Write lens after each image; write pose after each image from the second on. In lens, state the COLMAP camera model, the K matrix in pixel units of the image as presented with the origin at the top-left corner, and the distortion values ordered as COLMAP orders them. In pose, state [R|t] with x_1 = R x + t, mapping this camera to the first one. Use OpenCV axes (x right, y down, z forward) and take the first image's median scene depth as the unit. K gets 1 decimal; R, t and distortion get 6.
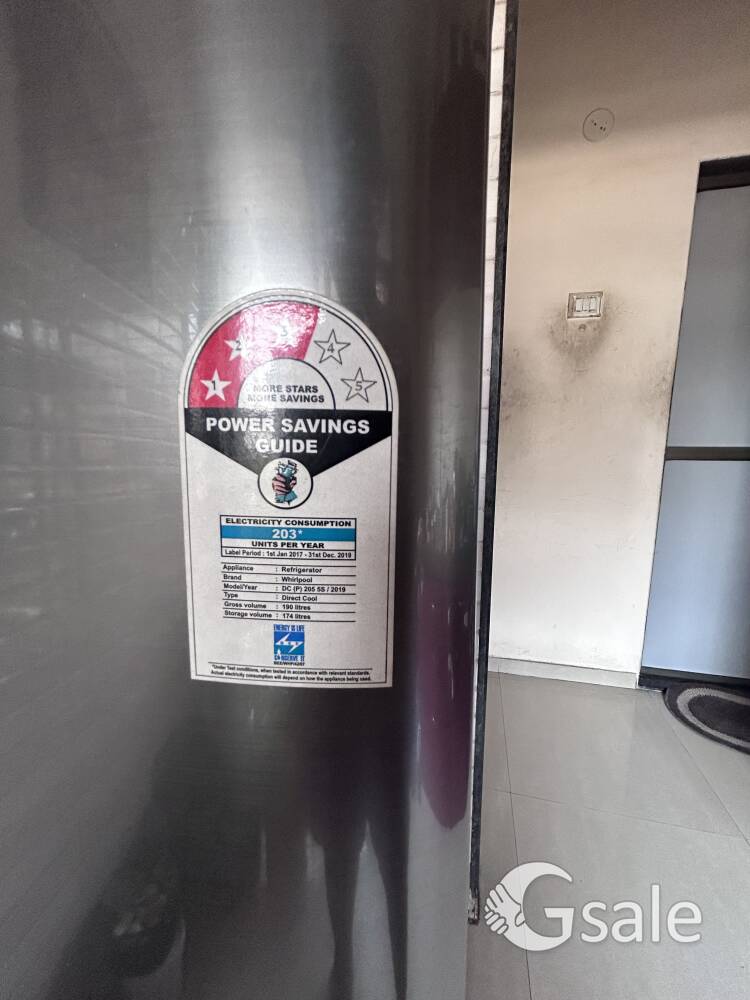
lens RADIAL K [[406.4, 0, 375.5], [0, 406.4, 501.0], [0, 0, 1]] dist [-0.002218, 0.001327]
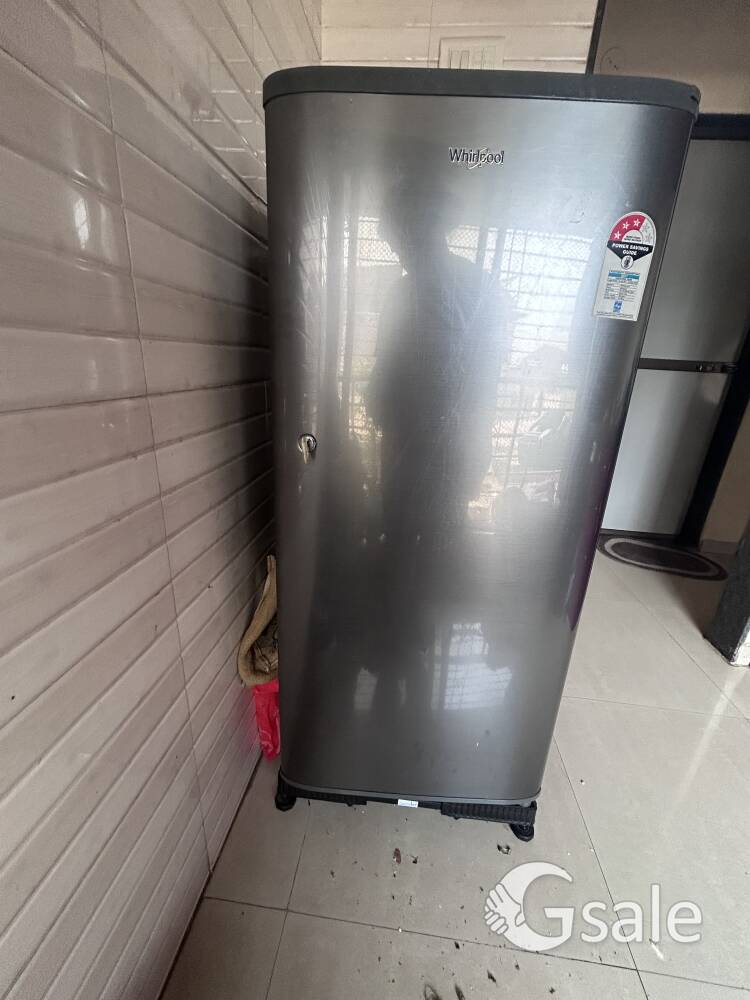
lens RADIAL K [[406.4, 0, 377.6], [0, 406.4, 498.4], [0, 0, 1]] dist [-0.002218, 0.001327]
pose [[0.989825, 0.005312, 0.142194, -3.398325], [-0.031669, 0.982463, 0.183747, 1.683908], [-0.138724, -0.186380, 0.972635, -3.232012]]
